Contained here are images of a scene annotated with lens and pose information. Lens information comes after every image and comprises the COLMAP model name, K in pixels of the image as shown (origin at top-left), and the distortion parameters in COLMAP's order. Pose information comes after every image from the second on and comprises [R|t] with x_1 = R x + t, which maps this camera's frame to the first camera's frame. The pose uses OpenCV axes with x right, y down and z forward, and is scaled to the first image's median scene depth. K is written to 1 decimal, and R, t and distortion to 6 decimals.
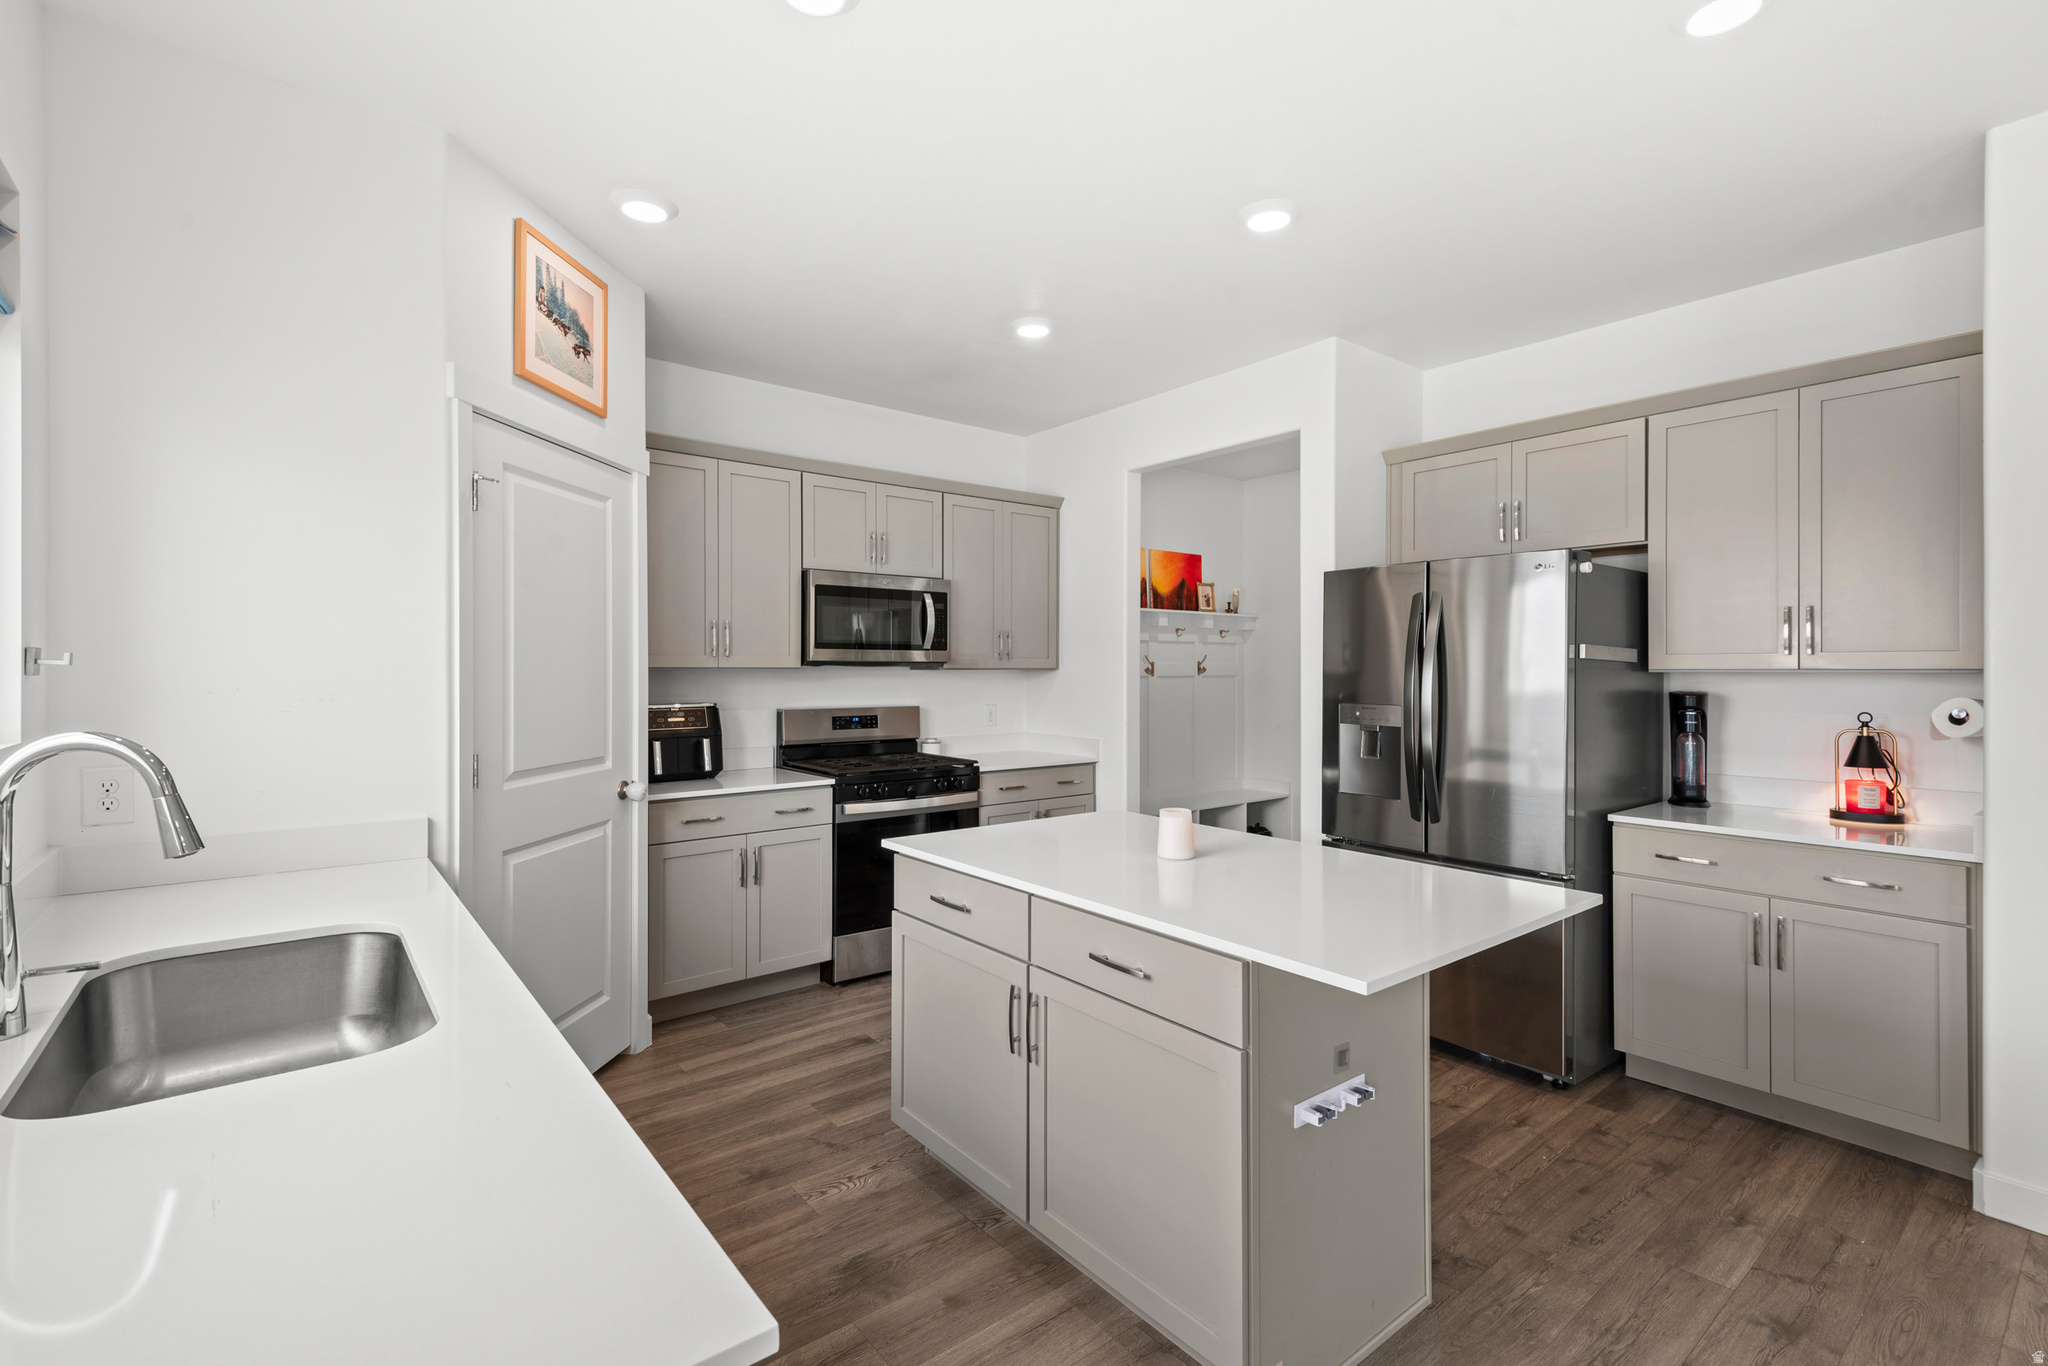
lens RADIAL K [[909.3, 0, 1084.6], [0, 909.3, 669.1], [0, 0, 1]] dist [0.021052, -0.007325]
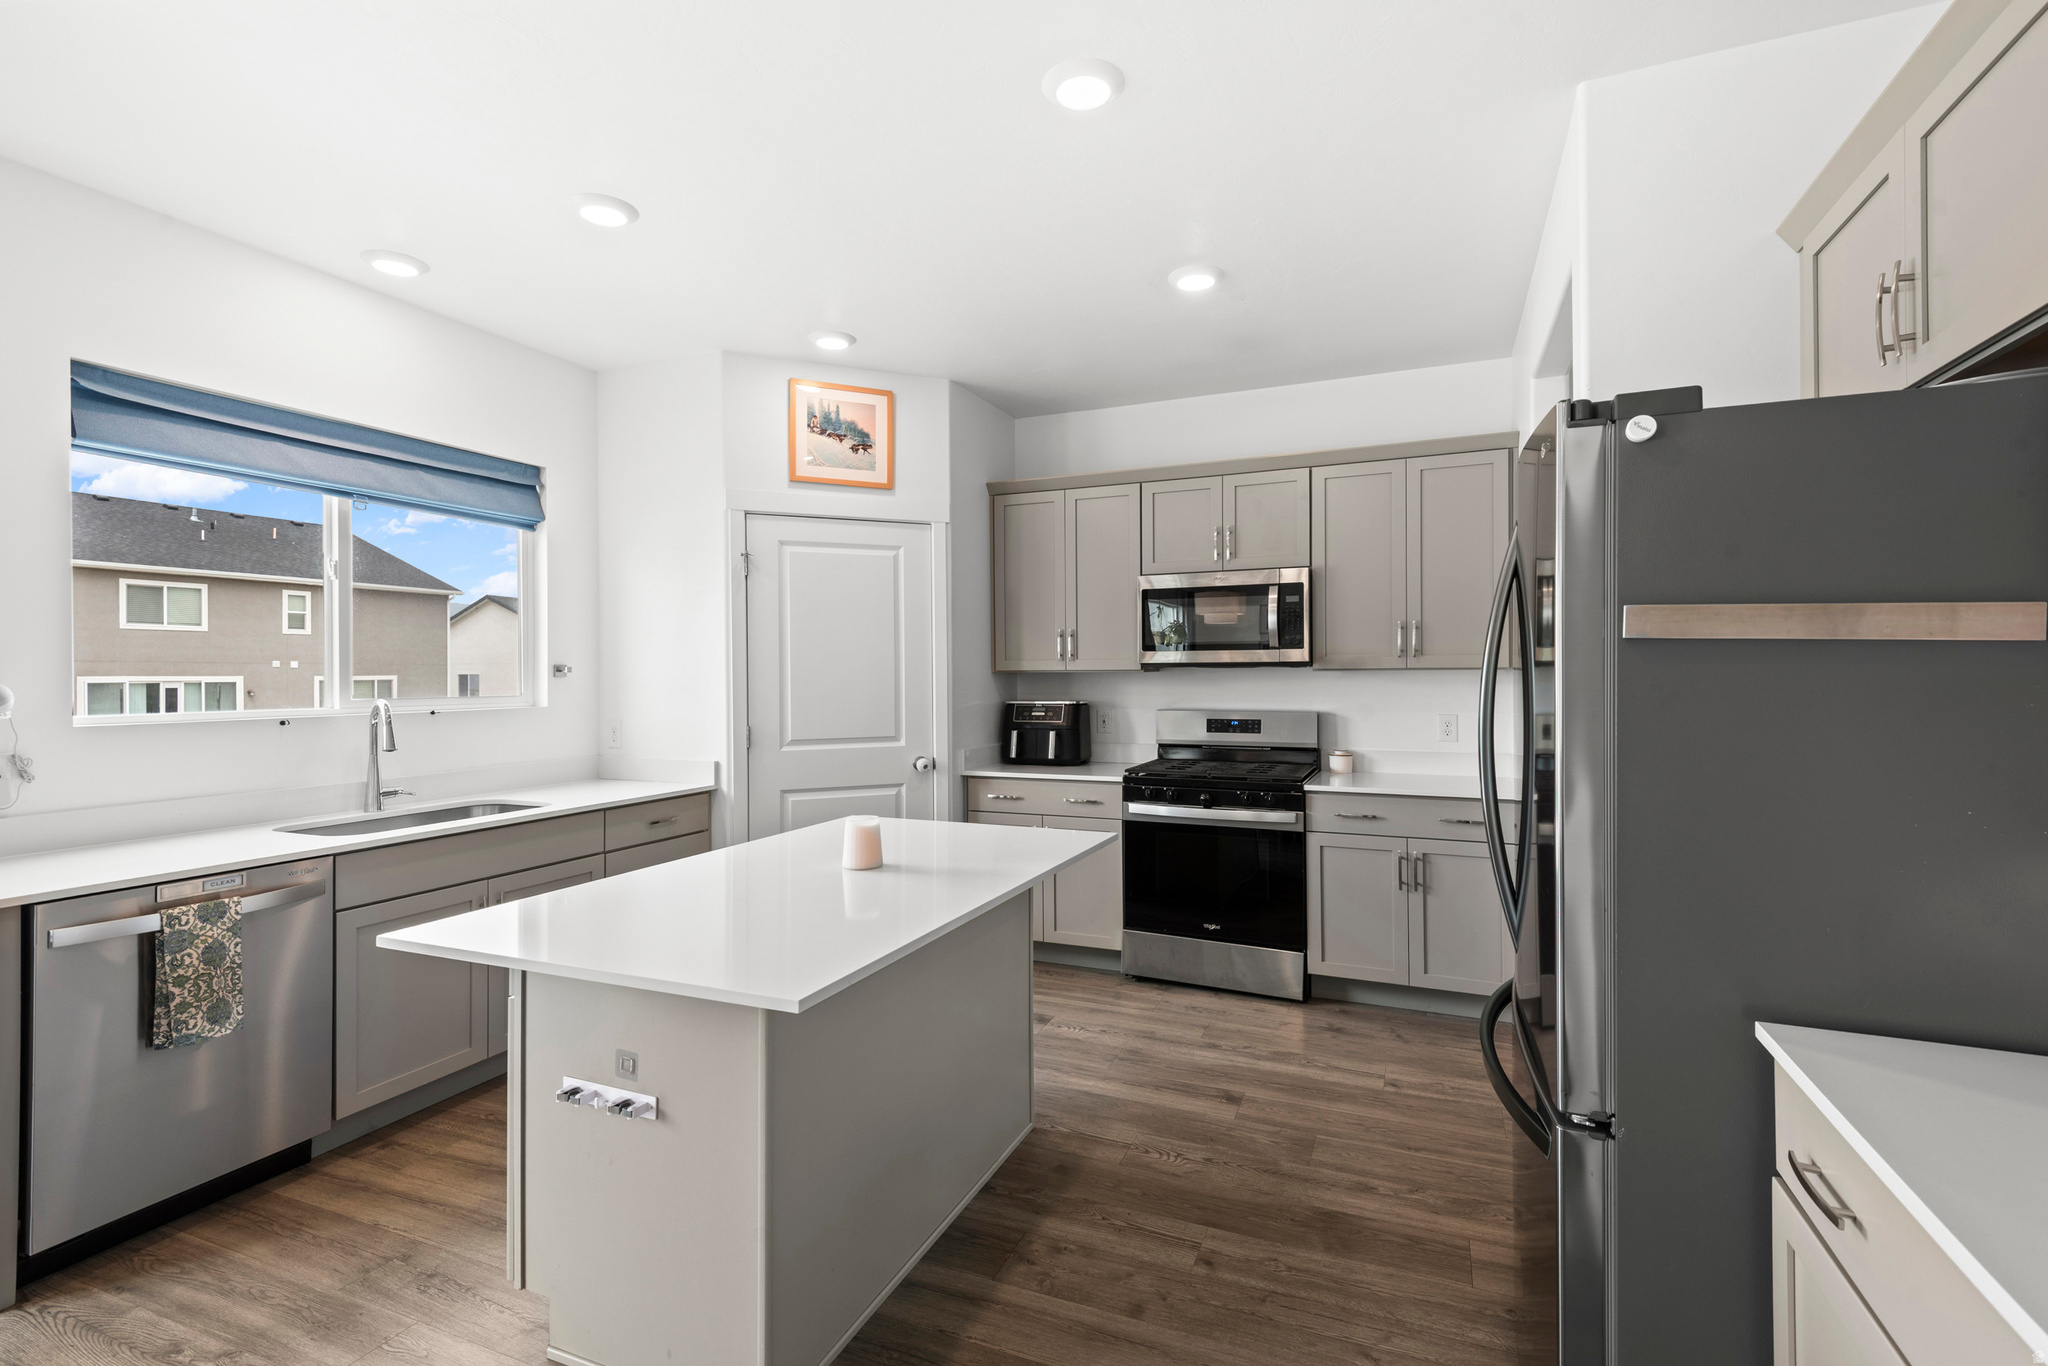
lens RADIAL K [[909.3, 0, 1003.9], [0, 909.3, 671.2], [0, 0, 1]] dist [0.021052, -0.007325]
pose [[0.448924, -0.005555, -0.893553, 0.638500], [0.006299, 0.999976, -0.003052, 0.002731], [0.893548, -0.004258, 0.448948, 0.448310]]
